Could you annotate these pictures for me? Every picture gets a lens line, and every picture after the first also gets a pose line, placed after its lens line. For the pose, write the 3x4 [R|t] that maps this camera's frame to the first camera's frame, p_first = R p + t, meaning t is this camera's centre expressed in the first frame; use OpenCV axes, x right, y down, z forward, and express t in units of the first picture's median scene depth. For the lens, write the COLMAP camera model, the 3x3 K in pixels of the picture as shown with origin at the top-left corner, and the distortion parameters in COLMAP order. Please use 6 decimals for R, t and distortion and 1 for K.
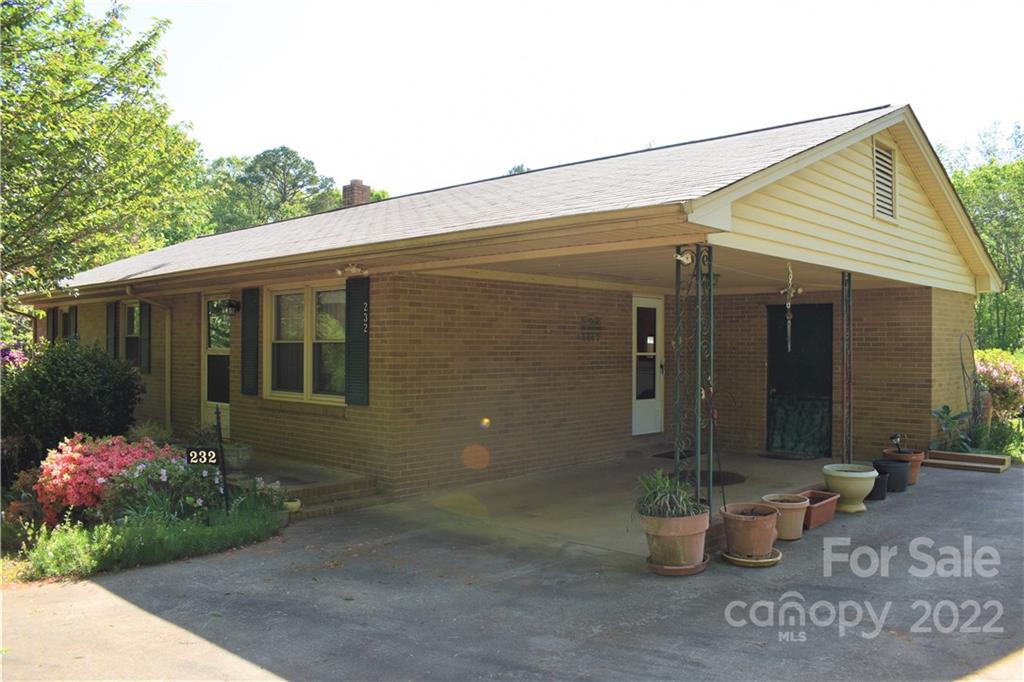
lens RADIAL K [[799.0, 0, 517.7], [0, 799.0, 343.9], [0, 0, 1]] dist [-0.098260, 0.021429]
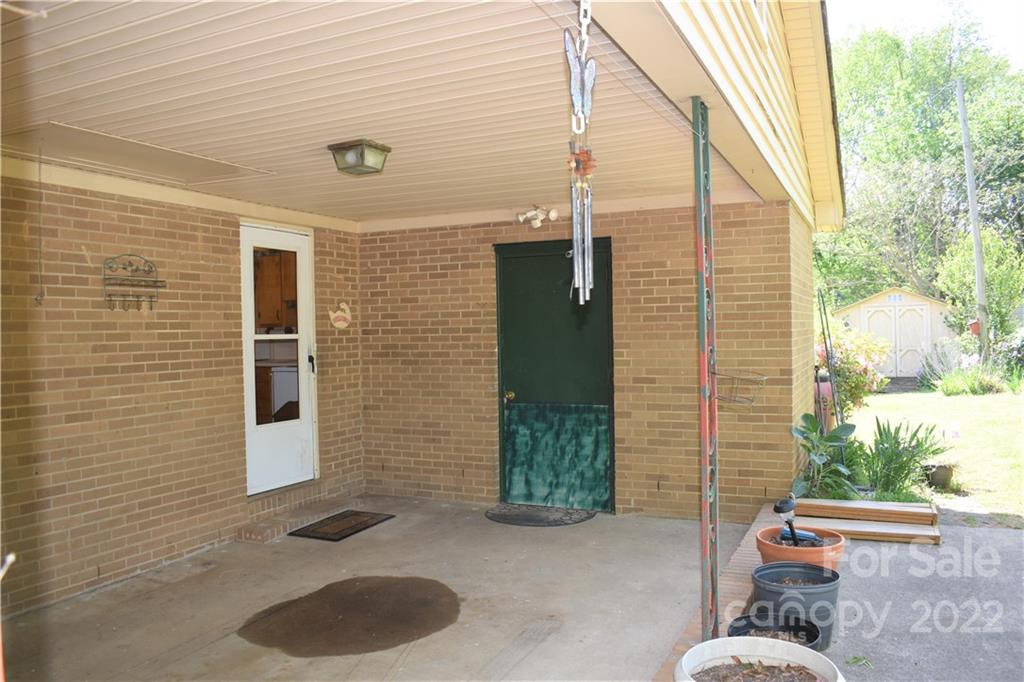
lens RADIAL K [[799.0, 0, 511.8], [0, 799.0, 343.7], [0, 0, 1]] dist [-0.098260, 0.021429]
pose [[0.947762, -0.027050, 0.317829, 0.149363], [0.021965, 0.999567, 0.019573, 0.010949], [-0.318221, -0.011570, 0.947946, 0.474945]]
